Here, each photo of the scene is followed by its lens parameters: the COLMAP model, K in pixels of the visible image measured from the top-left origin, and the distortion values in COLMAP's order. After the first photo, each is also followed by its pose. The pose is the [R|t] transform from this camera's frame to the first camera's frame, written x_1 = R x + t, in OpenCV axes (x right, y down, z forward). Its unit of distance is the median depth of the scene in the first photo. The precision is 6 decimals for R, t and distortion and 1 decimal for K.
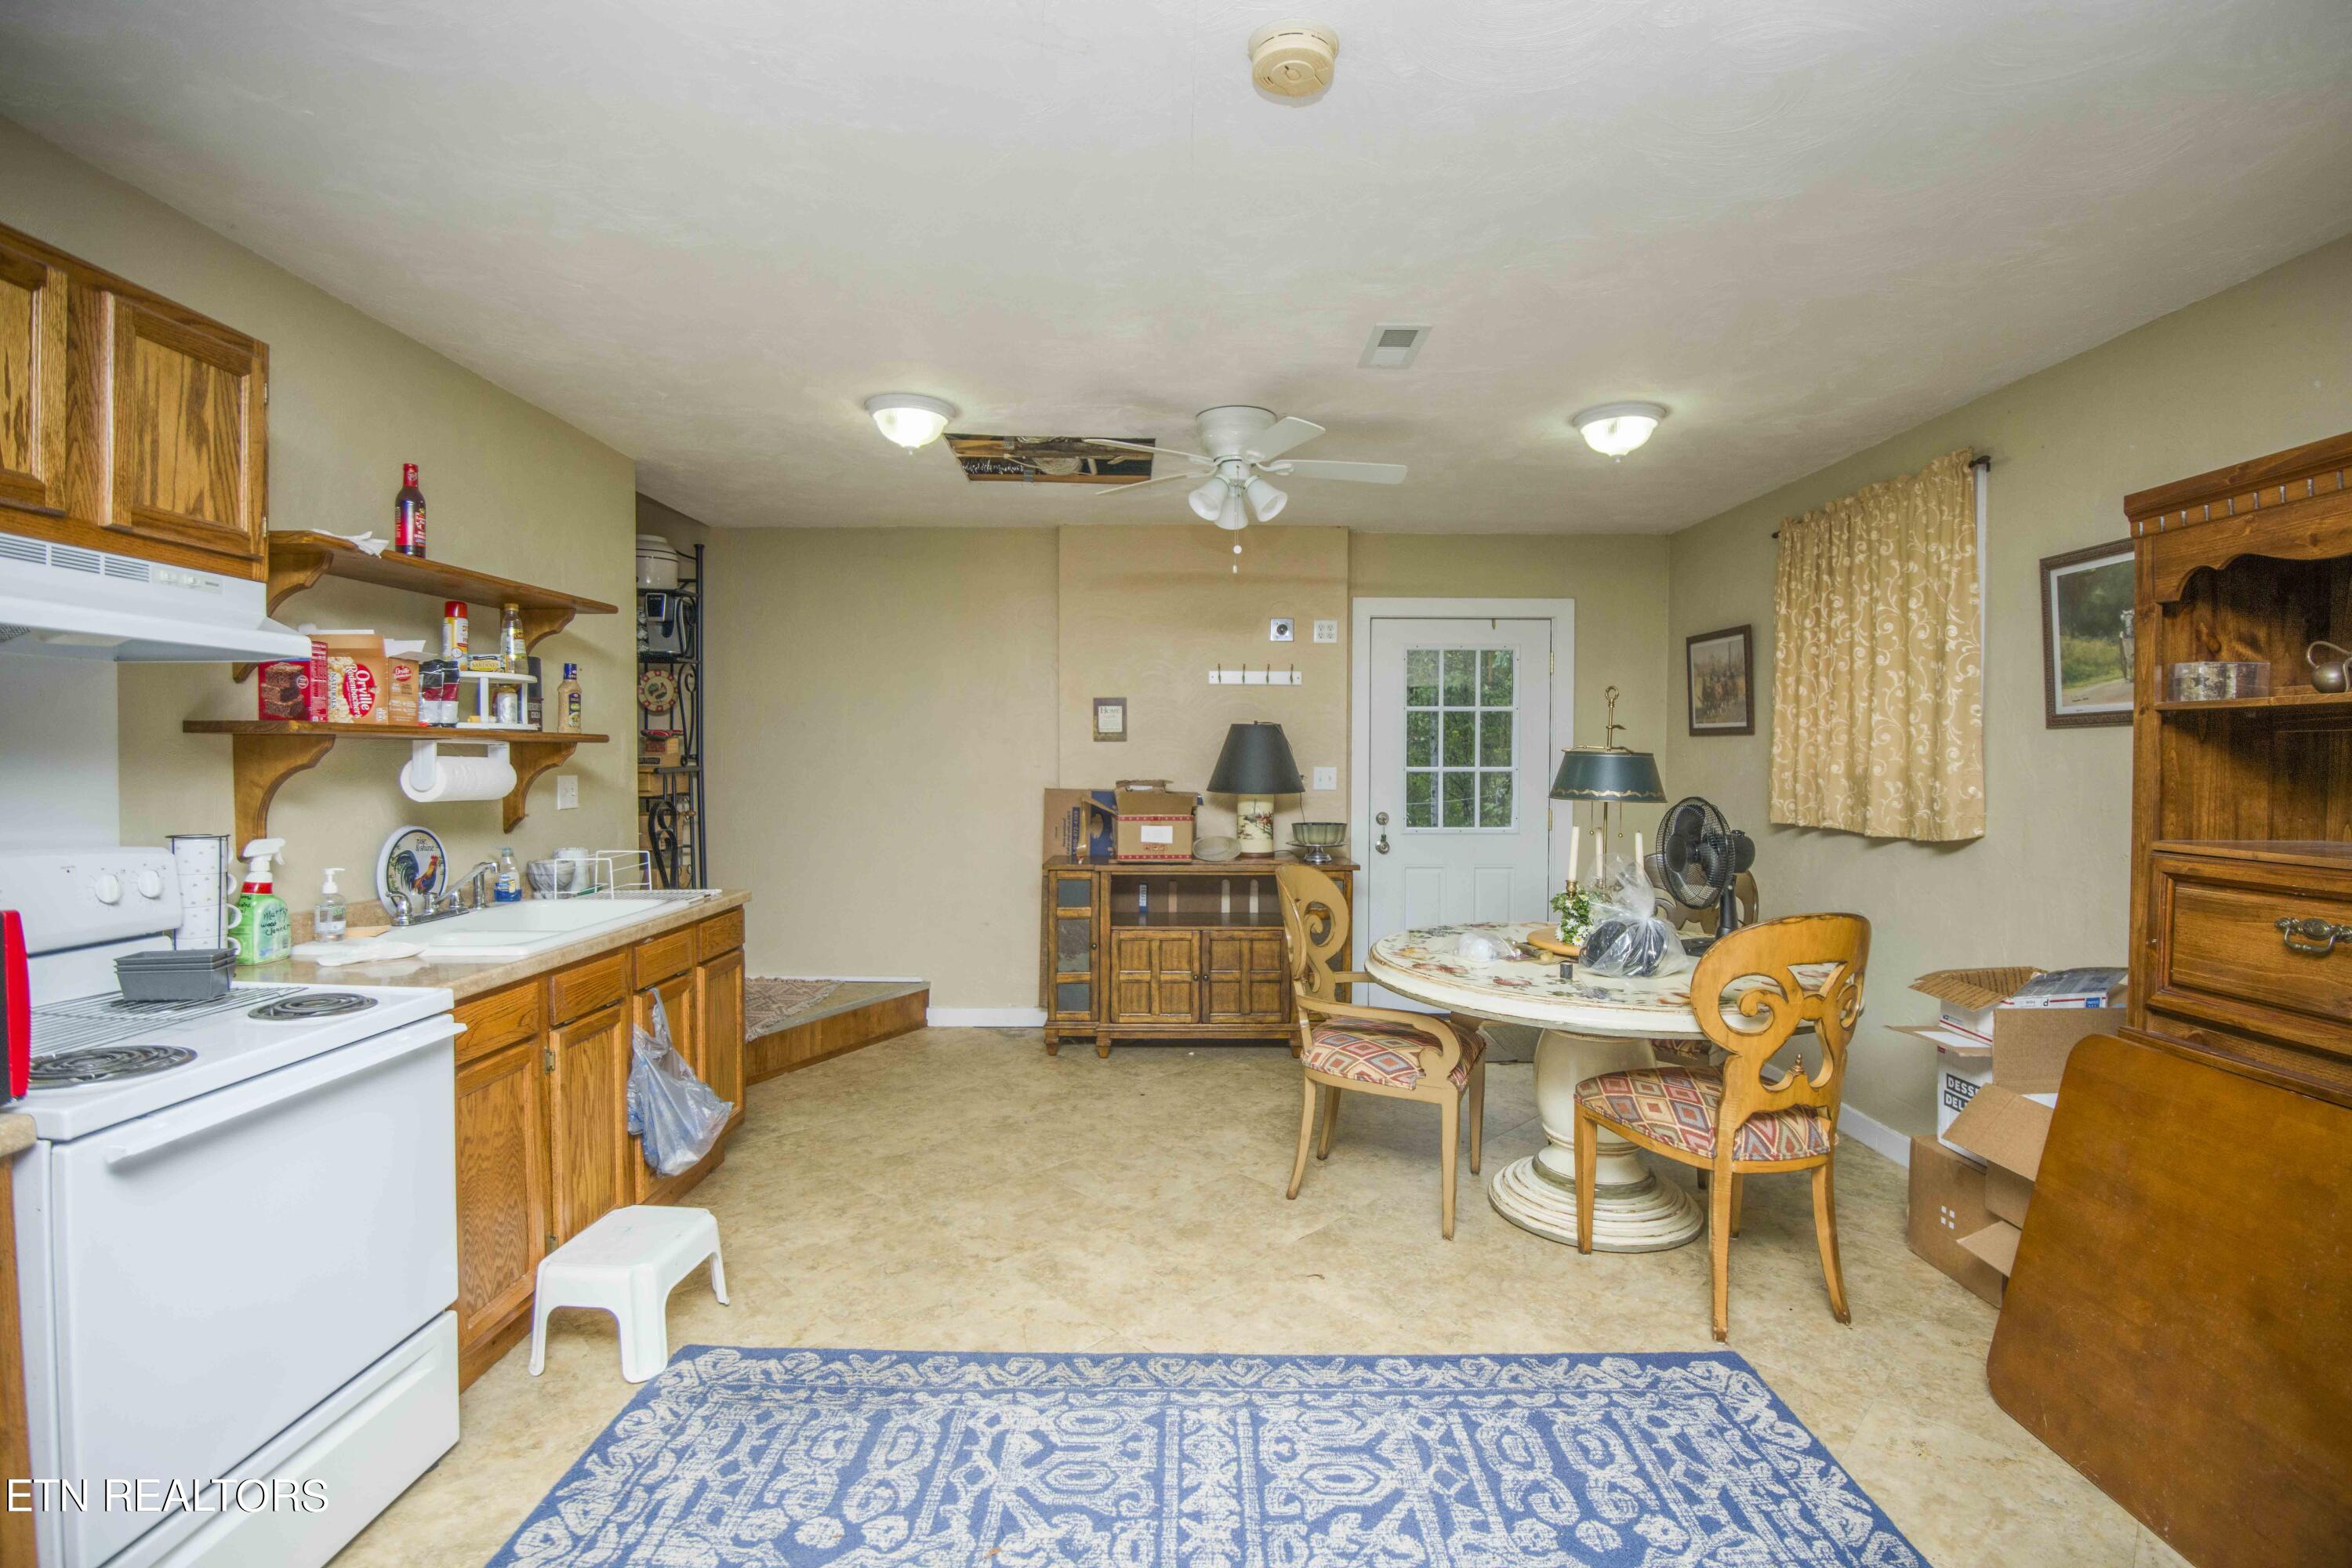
lens RADIAL K [[1073.0, 0, 1206.2], [0, 1073.0, 773.7], [0, 0, 1]] dist [-0.022485, -0.005705]
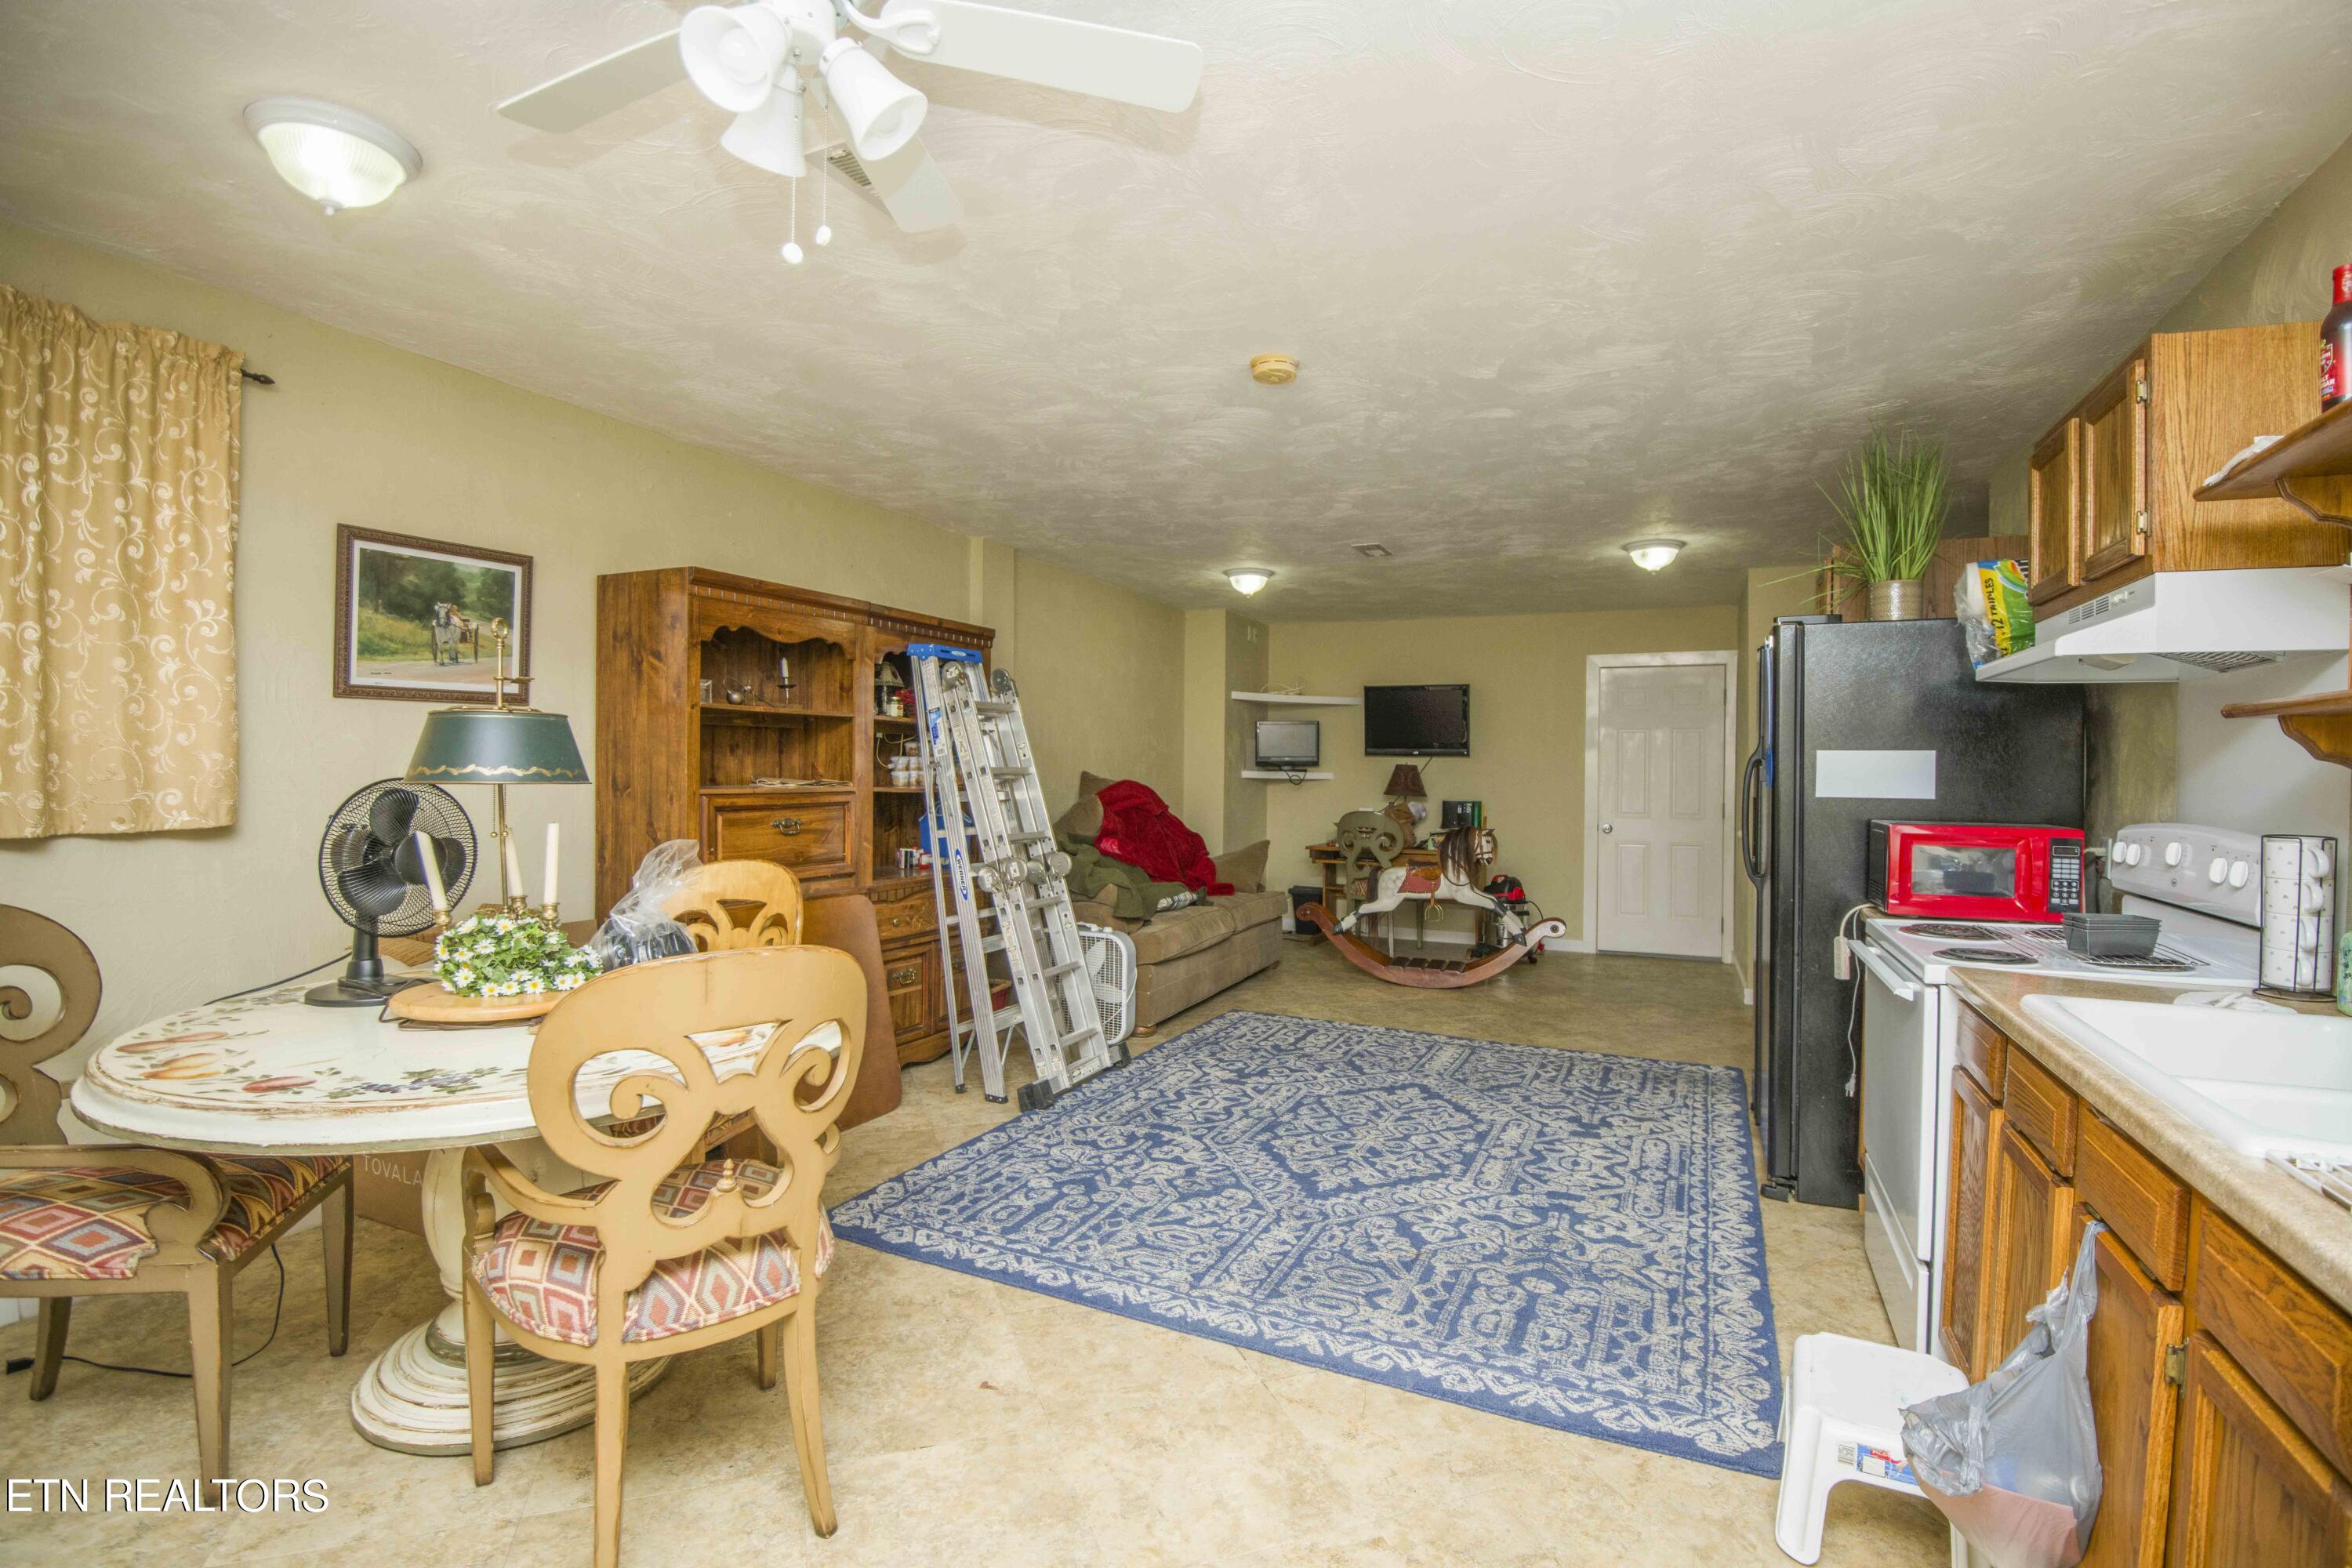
lens RADIAL K [[1073.0, 0, 1194.1], [0, 1073.0, 793.1], [0, 0, 1]] dist [-0.022485, -0.005705]
pose [[-0.899498, -0.025432, 0.436183, -0.325667], [-0.008474, 0.999132, 0.040779, -0.001011], [-0.436842, 0.032985, -0.898933, 1.445373]]
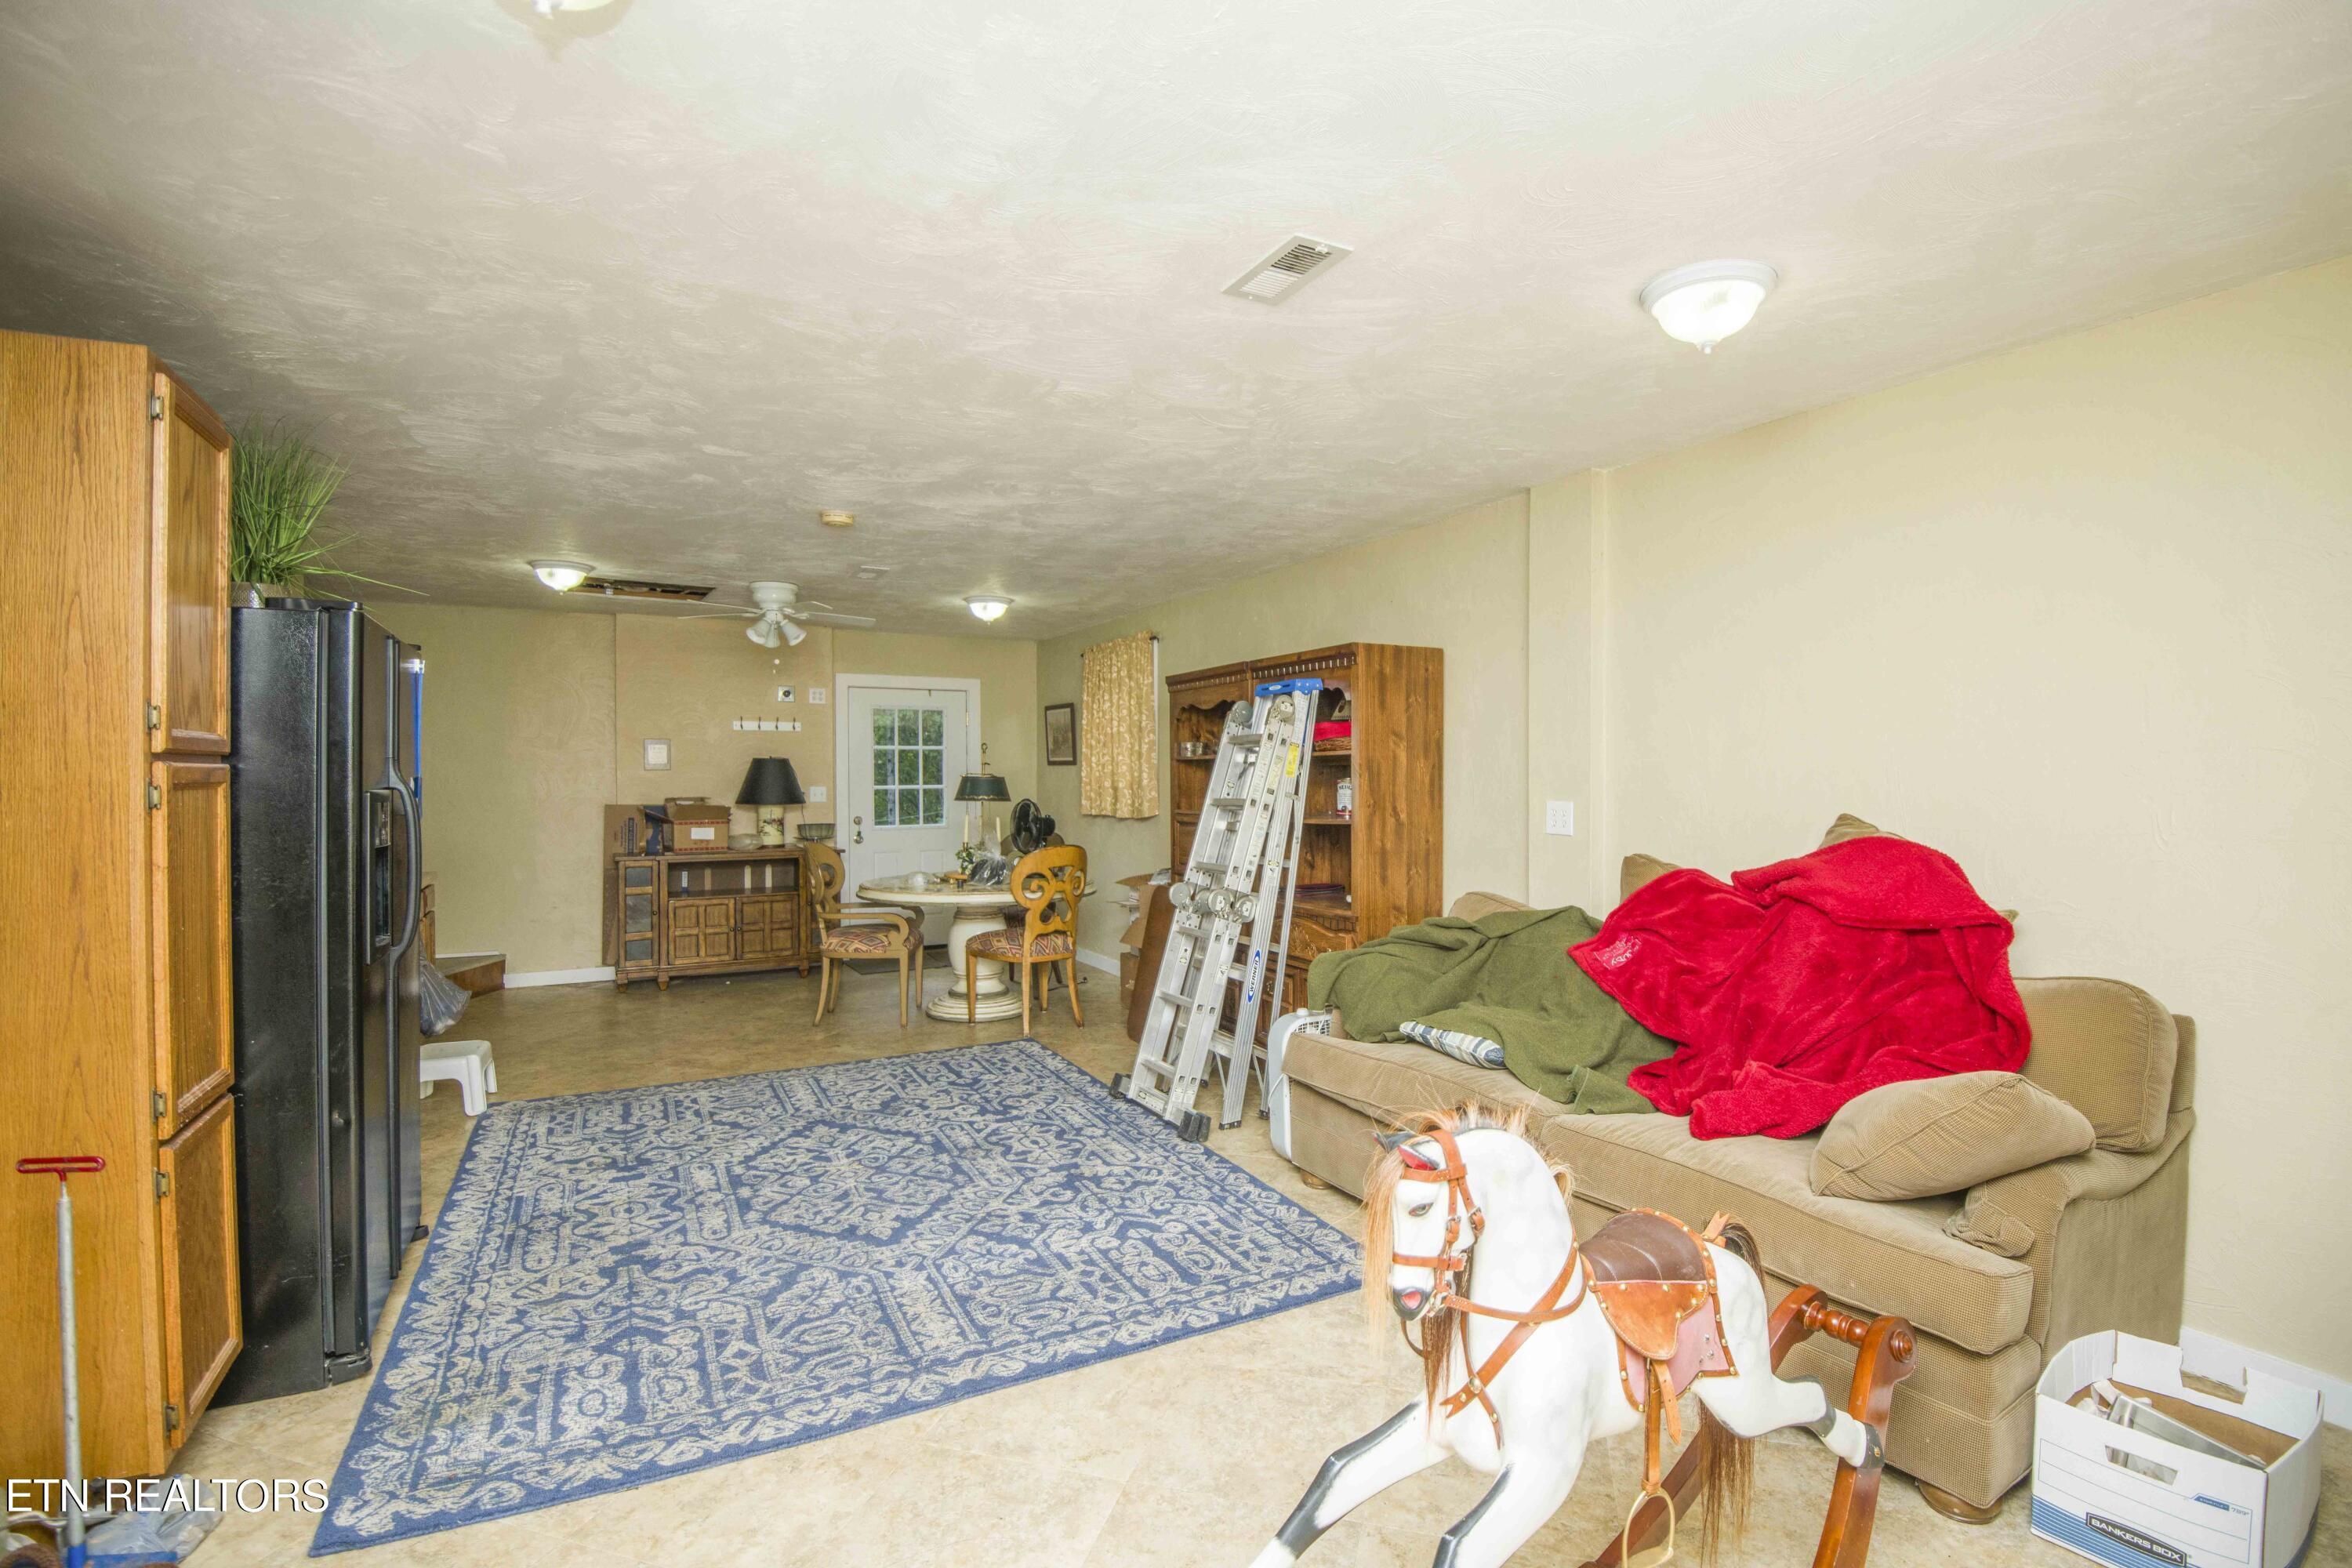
lens RADIAL K [[1073.0, 0, 1211.6], [0, 1073.0, 776.0], [0, 0, 1]] dist [-0.022485, -0.005705]
pose [[0.877651, -0.008782, 0.479220, -0.201941], [0.016087, 0.999809, -0.011140, 0.007552], [-0.479031, 0.017487, 0.877624, -0.940546]]
